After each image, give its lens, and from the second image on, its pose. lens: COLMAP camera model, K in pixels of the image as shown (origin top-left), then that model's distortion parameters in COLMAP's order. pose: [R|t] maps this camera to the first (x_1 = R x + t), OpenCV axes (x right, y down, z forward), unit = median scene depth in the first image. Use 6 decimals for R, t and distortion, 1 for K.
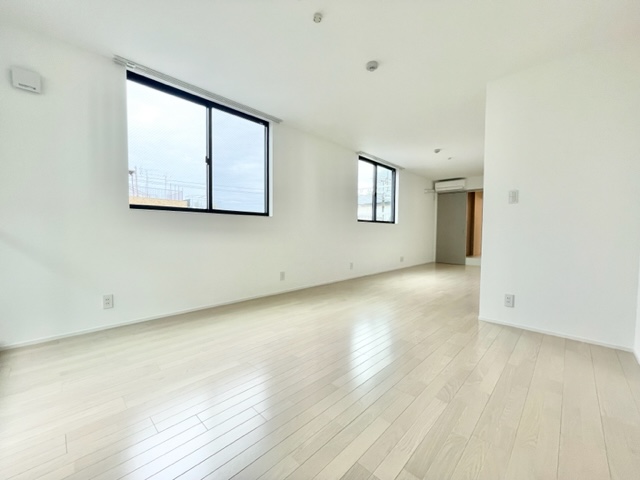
lens RADIAL K [[263.9, 0, 320.0], [0, 263.9, 240.0], [0, 0, 1]] dist [0.015142, -0.000160]
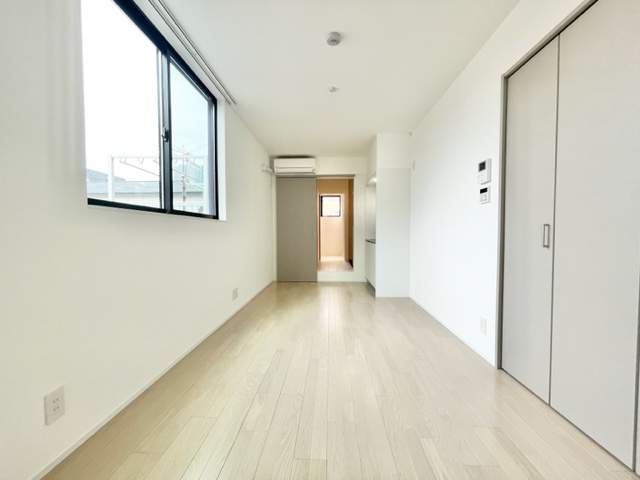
lens RADIAL K [[263.9, 0, 320.0], [0, 263.9, 240.0], [0, 0, 1]] dist [0.015142, -0.000160]
pose [[0.754675, -0.030617, 0.655384, 0.094287], [0.033549, 0.999405, 0.008056, -0.020277], [-0.655240, 0.015908, 0.755253, 0.447570]]
